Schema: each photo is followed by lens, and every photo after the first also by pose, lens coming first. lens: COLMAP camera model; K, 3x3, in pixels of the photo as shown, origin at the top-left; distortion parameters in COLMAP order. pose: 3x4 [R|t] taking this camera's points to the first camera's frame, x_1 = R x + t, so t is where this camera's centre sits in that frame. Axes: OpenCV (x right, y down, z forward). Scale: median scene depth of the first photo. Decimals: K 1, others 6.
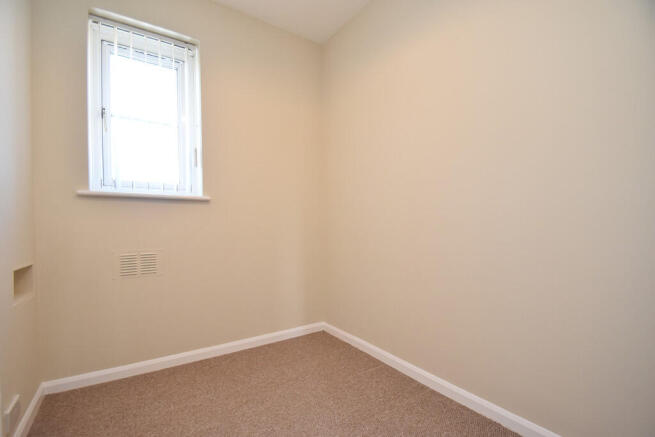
lens RADIAL K [[286.7, 0, 320.9], [0, 286.7, 229.6], [0, 0, 1]] dist [-0.013054, -0.000785]
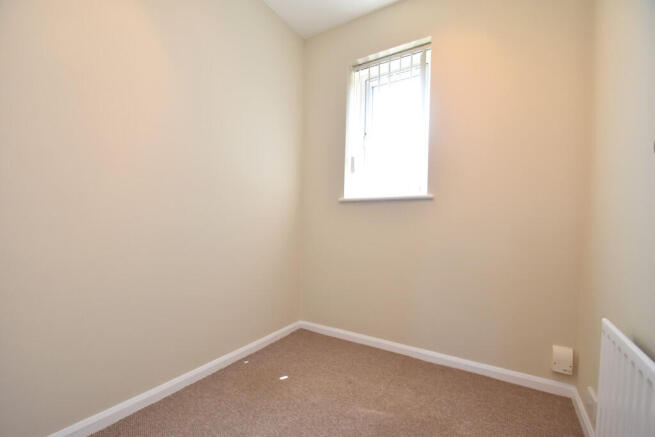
lens RADIAL K [[286.7, 0, 320.9], [0, 286.7, 229.6], [0, 0, 1]] dist [-0.013054, -0.000785]
pose [[0.405656, 0.029817, -0.913540, 0.373711], [-0.028468, 0.999395, 0.019978, -0.006898], [0.913583, 0.017902, 0.406259, 0.297182]]
